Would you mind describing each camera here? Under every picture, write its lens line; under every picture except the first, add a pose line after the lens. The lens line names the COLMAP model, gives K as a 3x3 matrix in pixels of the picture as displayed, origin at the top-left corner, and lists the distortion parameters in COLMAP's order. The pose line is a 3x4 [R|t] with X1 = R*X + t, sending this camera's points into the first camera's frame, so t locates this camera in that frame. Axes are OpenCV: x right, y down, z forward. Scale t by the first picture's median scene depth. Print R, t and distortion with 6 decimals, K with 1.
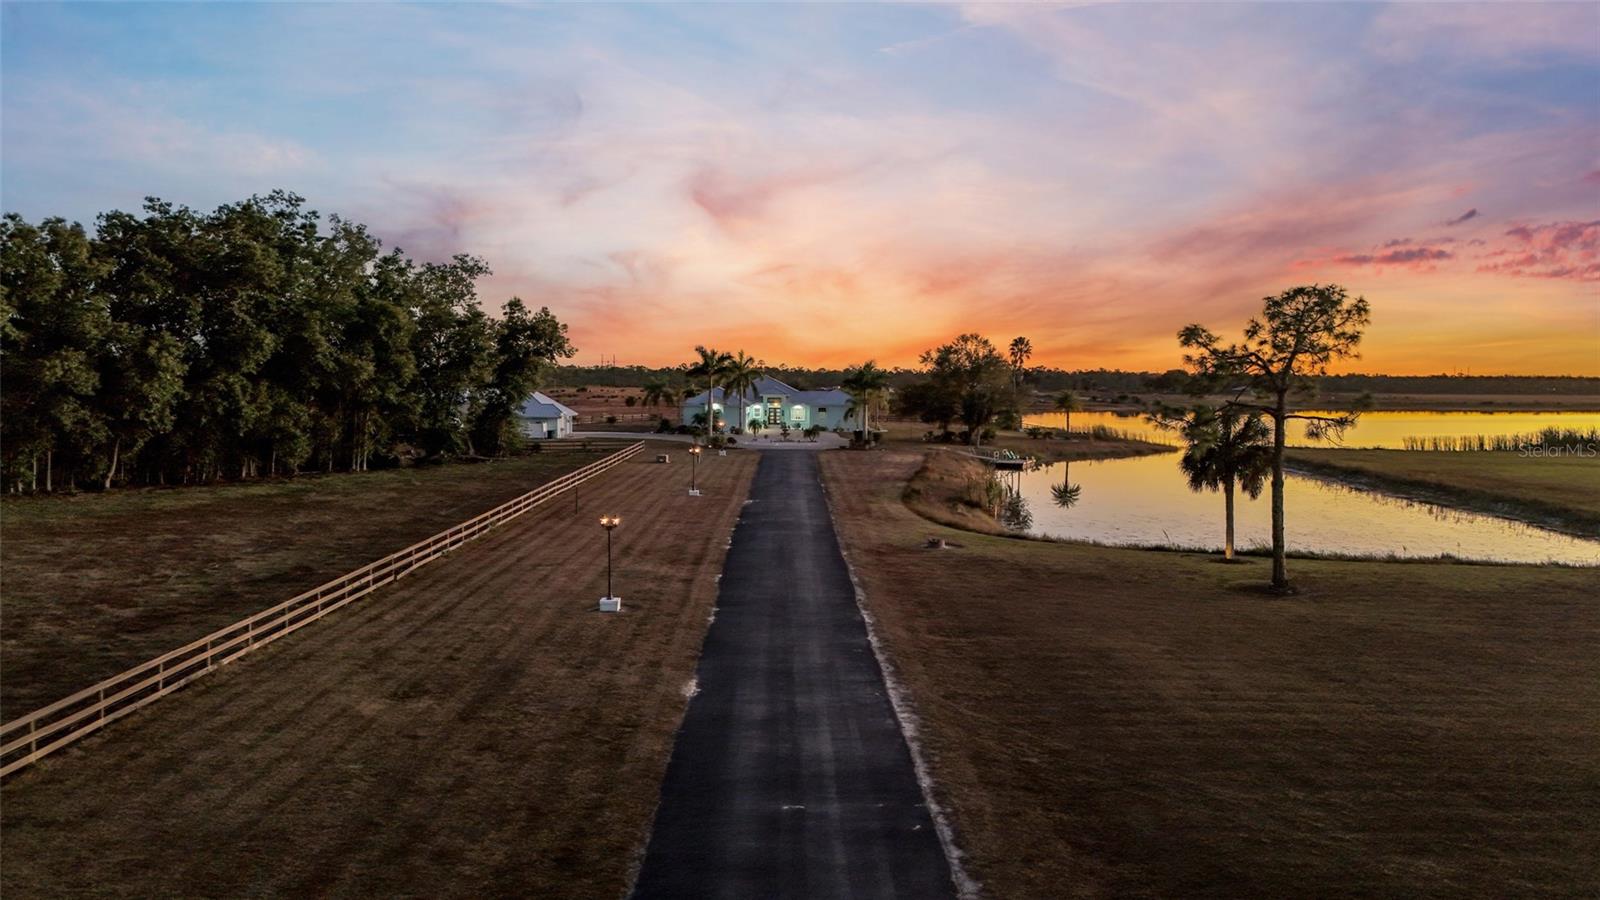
lens RADIAL K [[1161.1, 0, 800.0], [0, 1161.1, 450.0], [0, 0, 1]] dist [0.002002, -0.001561]
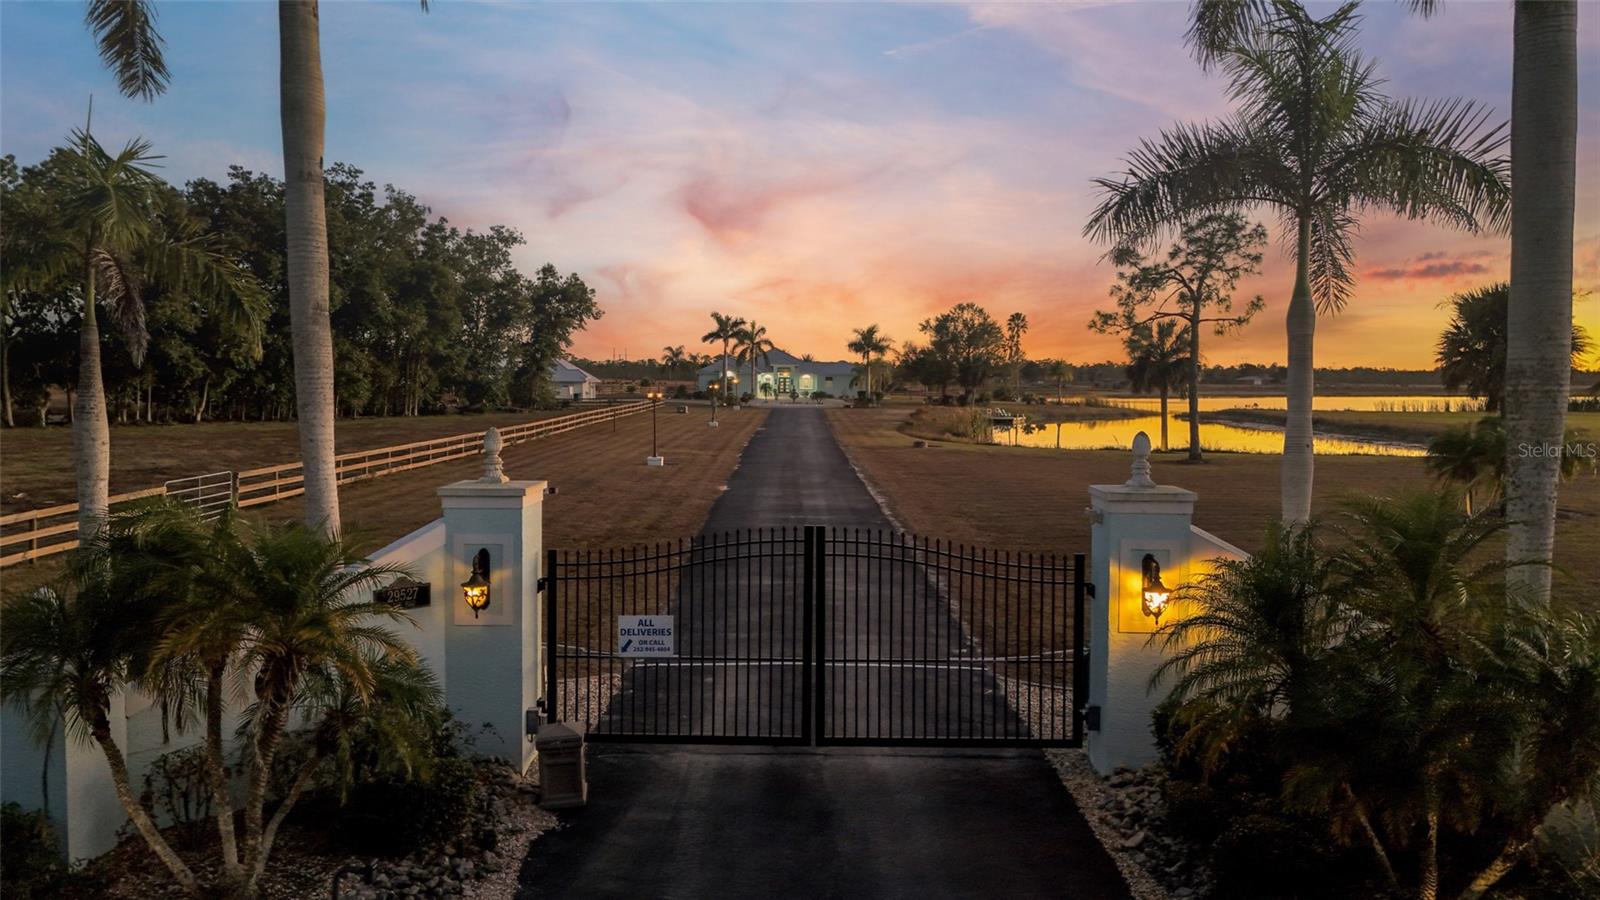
lens RADIAL K [[1161.1, 0, 800.0], [0, 1161.1, 450.0], [0, 0, 1]] dist [0.002002, -0.001561]
pose [[0.999965, -0.001033, -0.008290, 0.001811], [0.001048, 0.999998, 0.001822, 0.042231], [0.008288, -0.001831, 0.999964, -0.094381]]
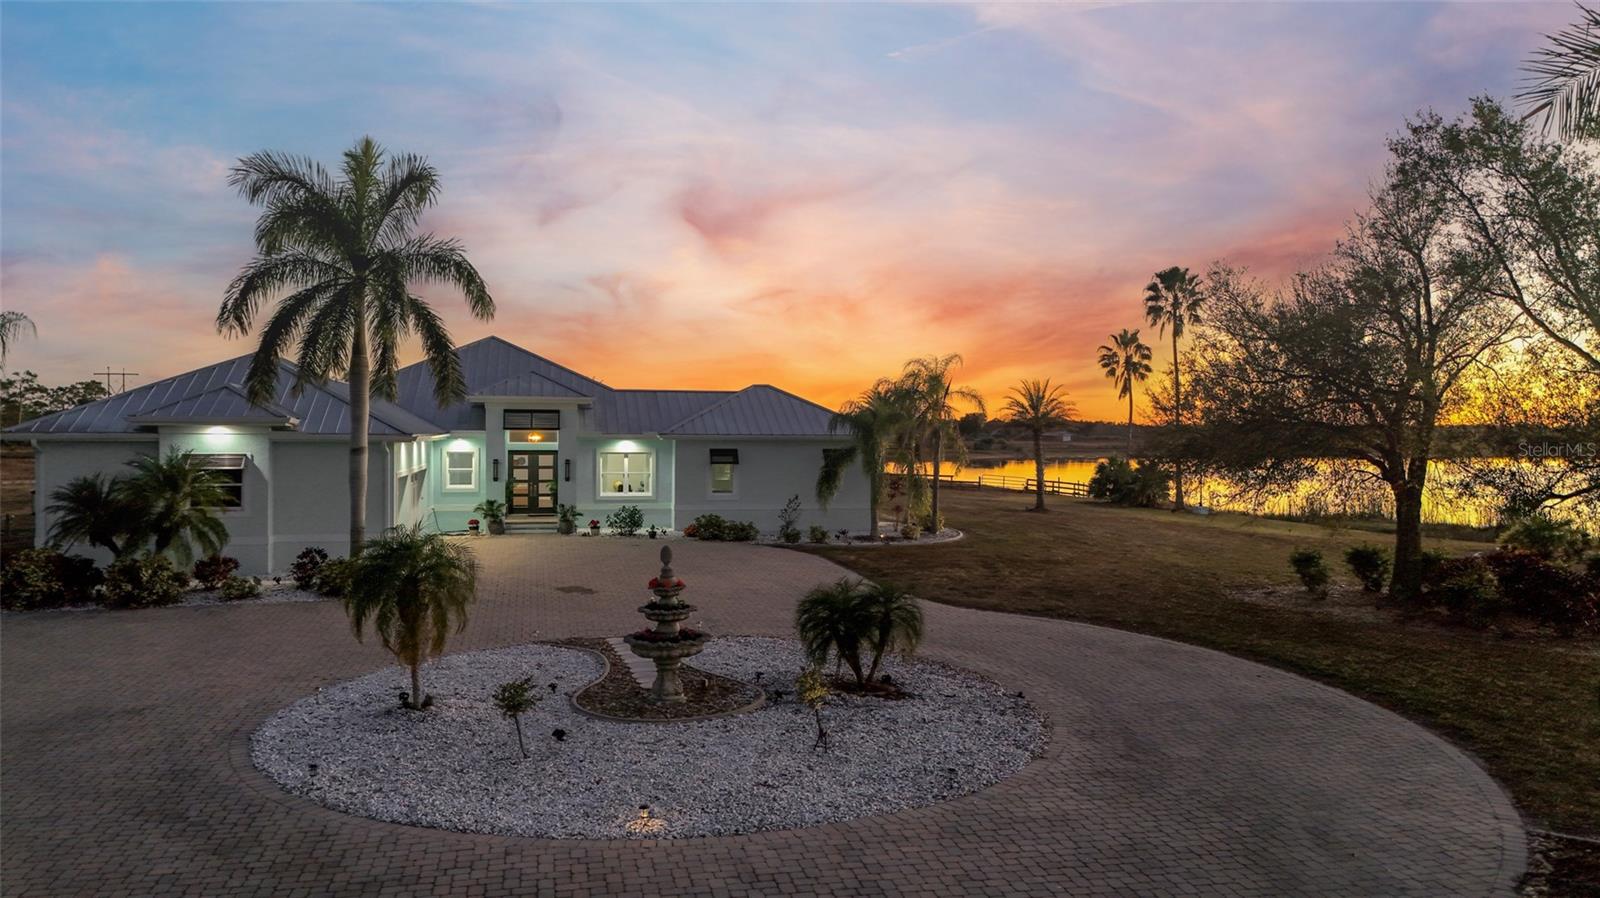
lens RADIAL K [[1161.1, 0, 800.0], [0, 1161.1, 449.0], [0, 0, 1]] dist [0.002002, -0.001561]
pose [[0.999988, -0.000072, -0.004828, 0.051759], [-0.000092, 0.999425, -0.033906, -0.041732], [0.004827, 0.033906, 0.999413, 1.113498]]
